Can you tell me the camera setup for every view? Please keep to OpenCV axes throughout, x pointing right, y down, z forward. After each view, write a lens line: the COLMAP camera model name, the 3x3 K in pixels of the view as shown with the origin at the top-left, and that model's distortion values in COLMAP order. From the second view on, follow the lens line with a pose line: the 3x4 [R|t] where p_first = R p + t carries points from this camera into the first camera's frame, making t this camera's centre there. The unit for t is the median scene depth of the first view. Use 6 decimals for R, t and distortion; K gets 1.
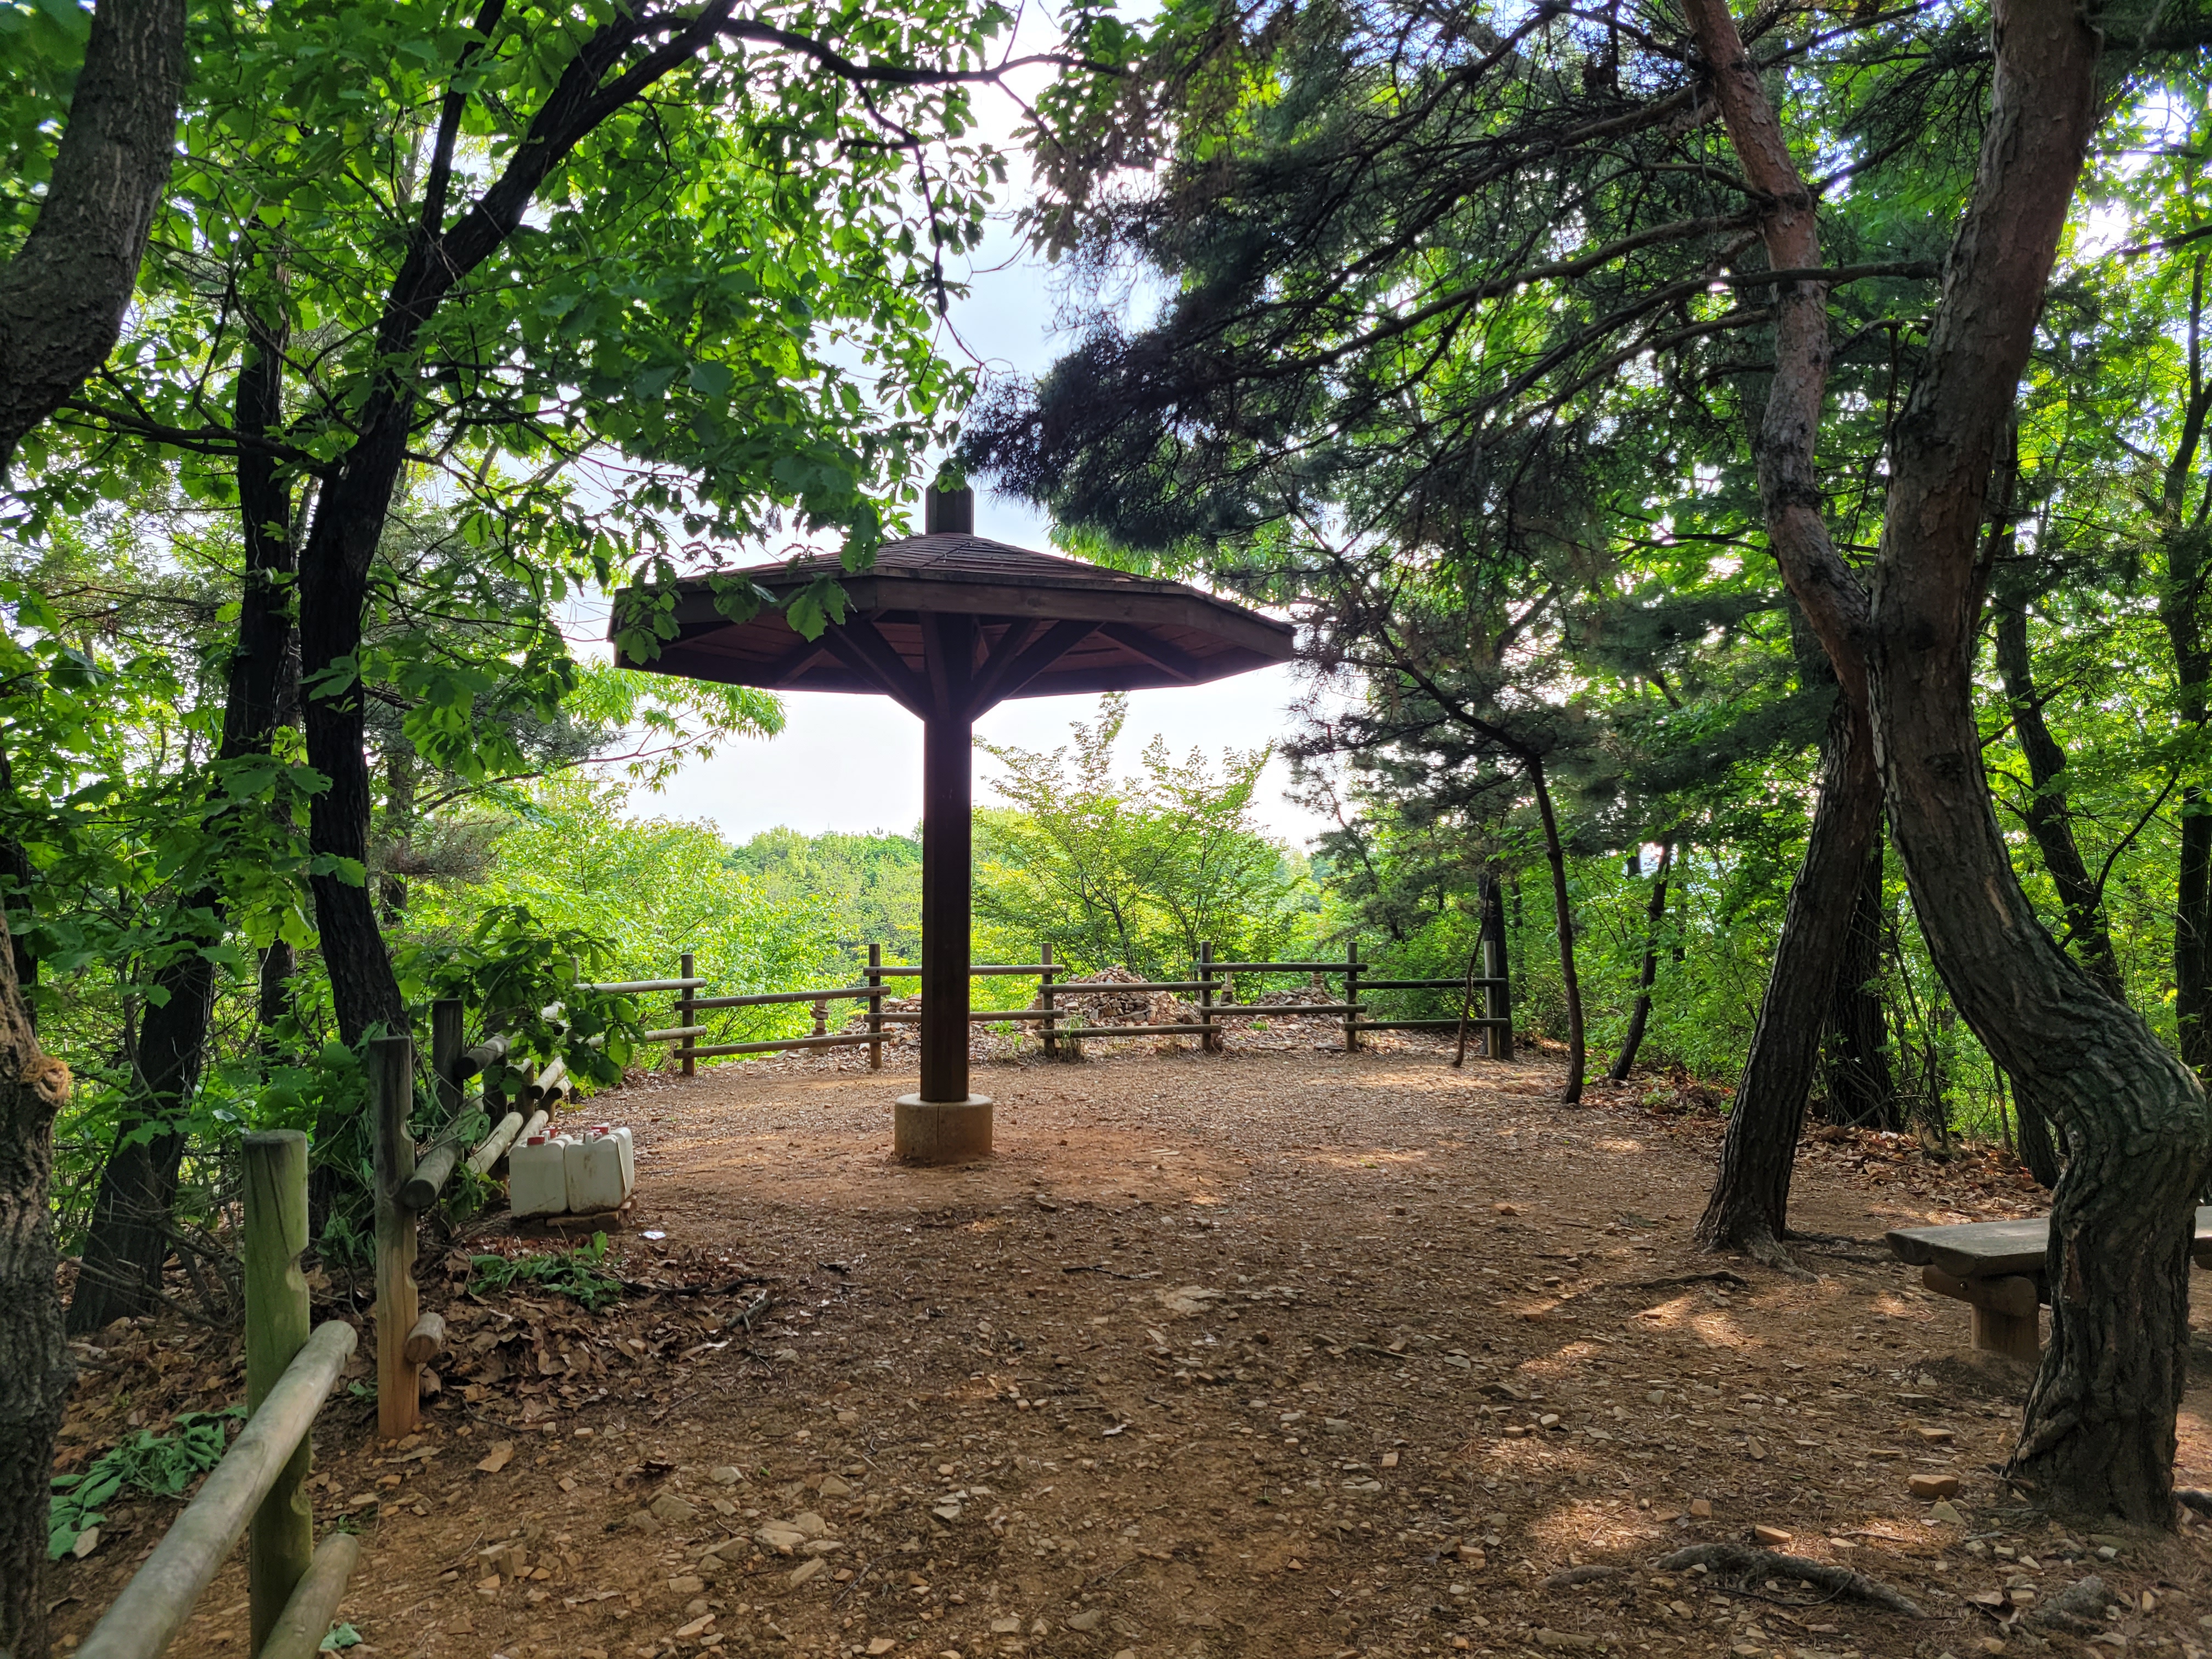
lens RADIAL K [[1669.5, 0, 1106.0], [0, 1669.5, 829.5], [0, 0, 1]] dist [0.056198, -0.028395]
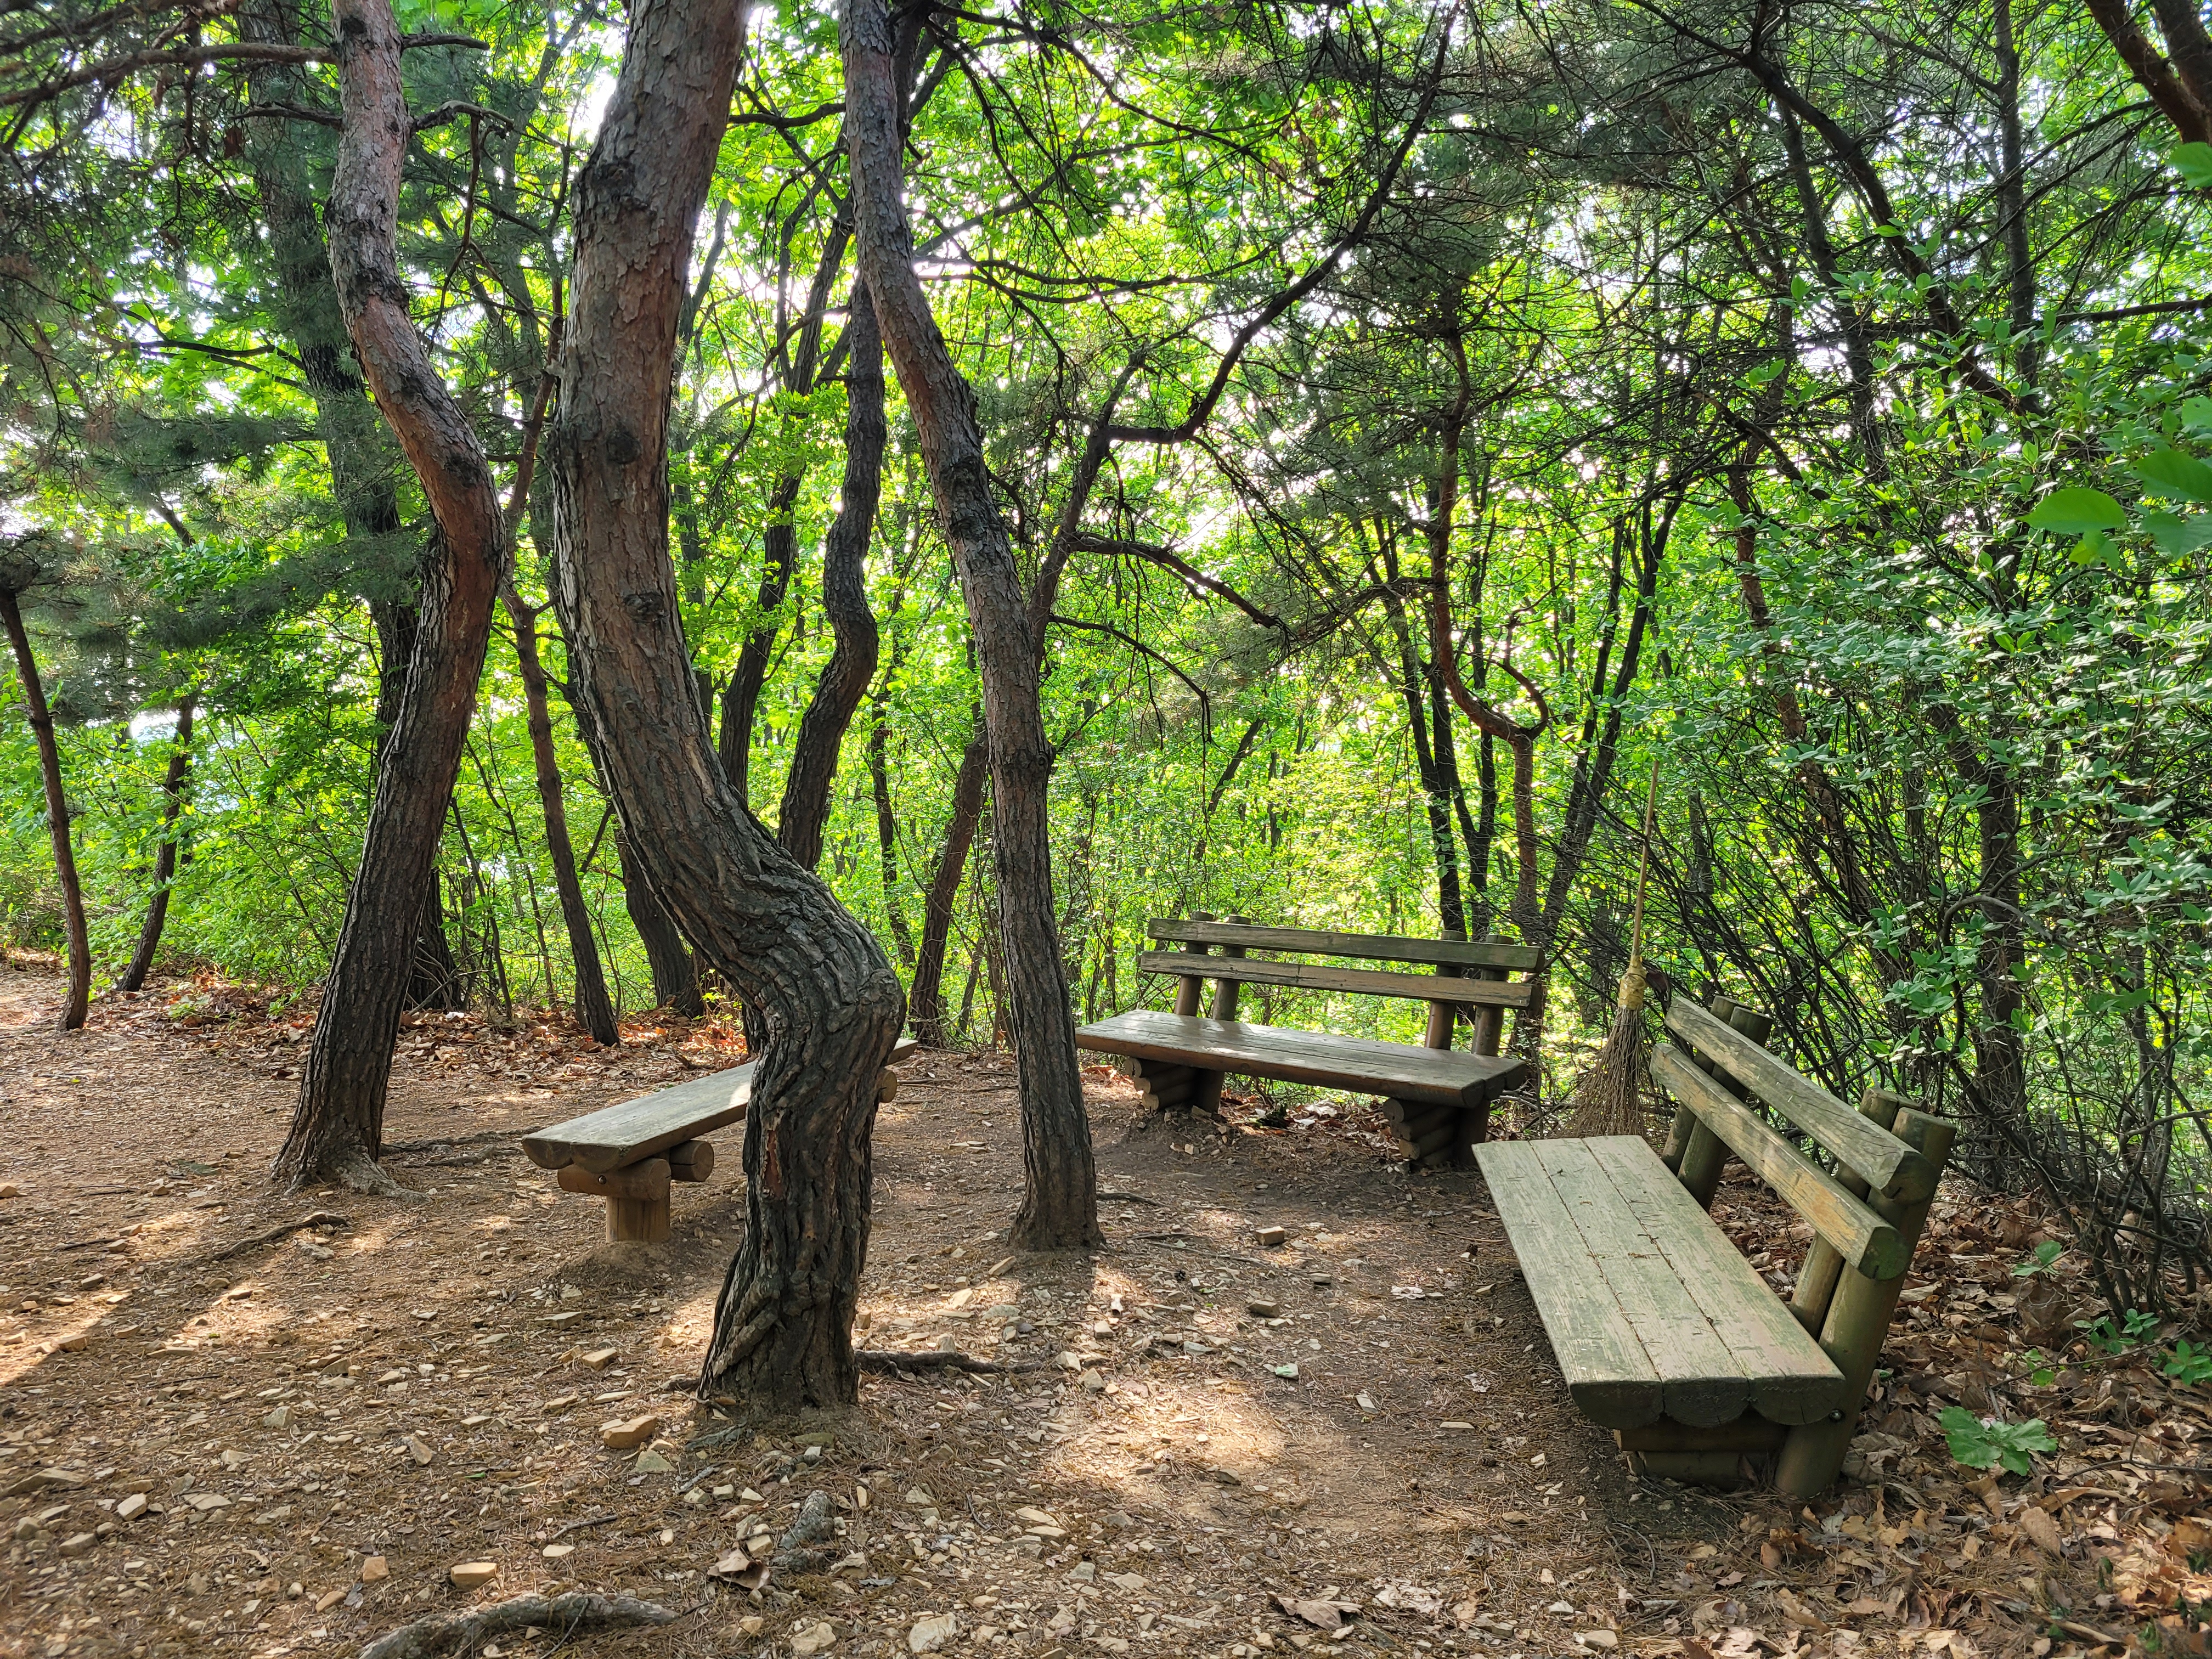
lens RADIAL K [[1669.5, 0, 1106.0], [0, 1669.5, 829.5], [0, 0, 1]] dist [0.056198, -0.028395]
pose [[0.667602, -0.048029, 0.742967, 0.011286], [-0.009073, 0.997318, 0.072624, 0.006226], [-0.744463, -0.055225, 0.665376, 0.156560]]
